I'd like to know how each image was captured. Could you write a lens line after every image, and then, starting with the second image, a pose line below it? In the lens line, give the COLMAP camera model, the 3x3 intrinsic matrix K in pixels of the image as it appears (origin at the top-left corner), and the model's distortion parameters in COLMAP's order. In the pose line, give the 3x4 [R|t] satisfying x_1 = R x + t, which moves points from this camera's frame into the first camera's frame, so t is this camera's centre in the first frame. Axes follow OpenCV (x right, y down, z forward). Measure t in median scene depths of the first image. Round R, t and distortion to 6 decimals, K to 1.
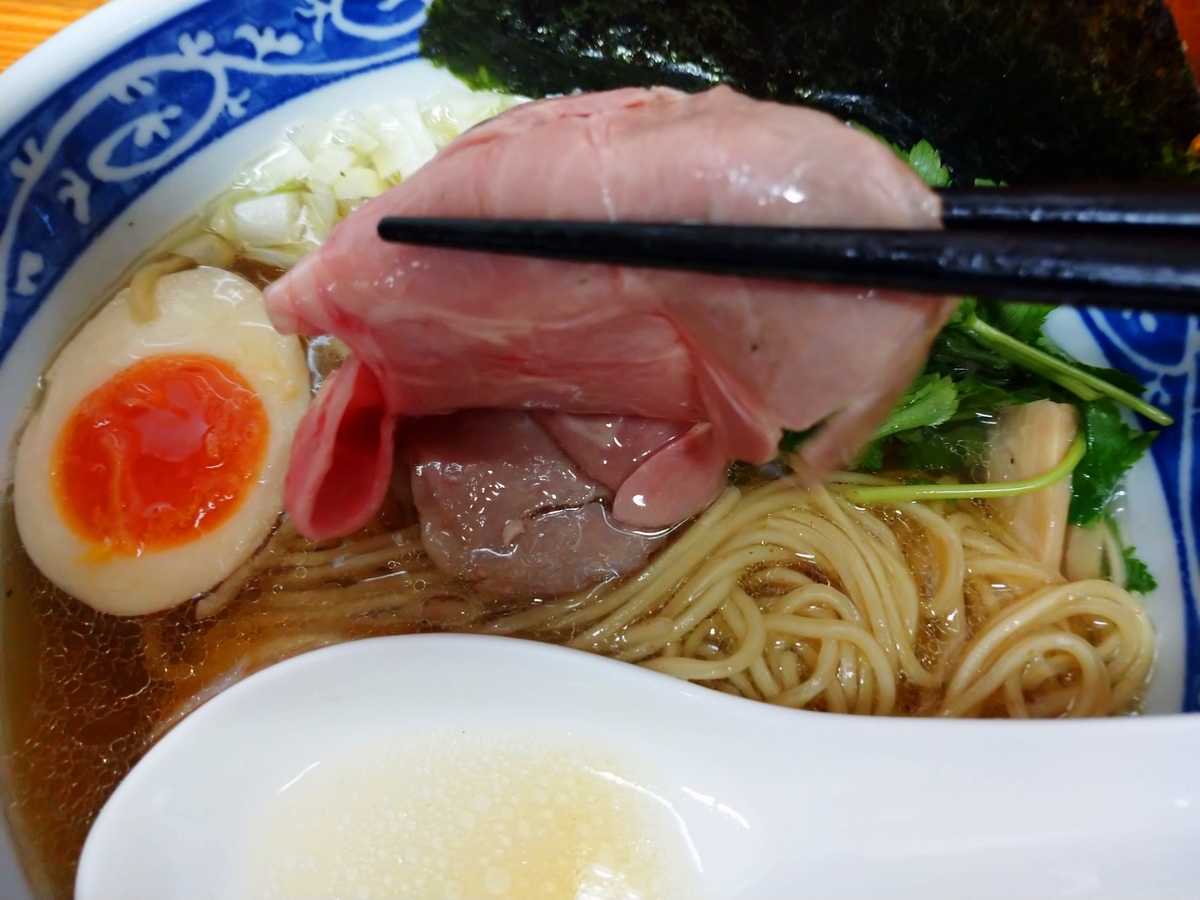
lens RADIAL K [[1059.9, 0, 656.0], [0, 1059.9, 452.3], [0, 0, 1]] dist [-0.036386, 0.117738]
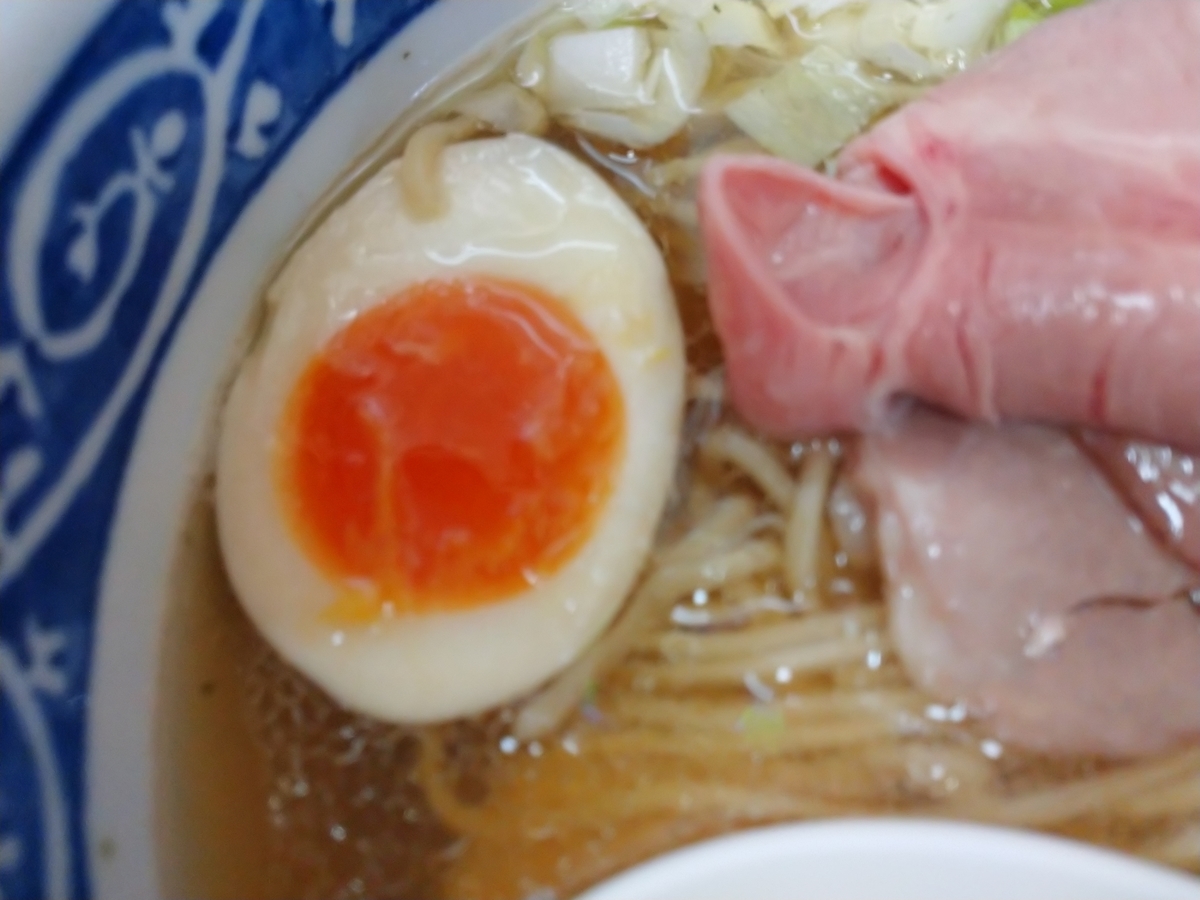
lens RADIAL K [[1059.9, 0, 656.0], [0, 1059.9, 452.3], [0, 0, 1]] dist [-0.036386, 0.117738]
pose [[0.994761, 0.091121, -0.046346, -0.315171], [-0.088052, 0.994029, 0.064442, -0.039607], [0.051941, -0.060023, 0.996845, 0.396408]]
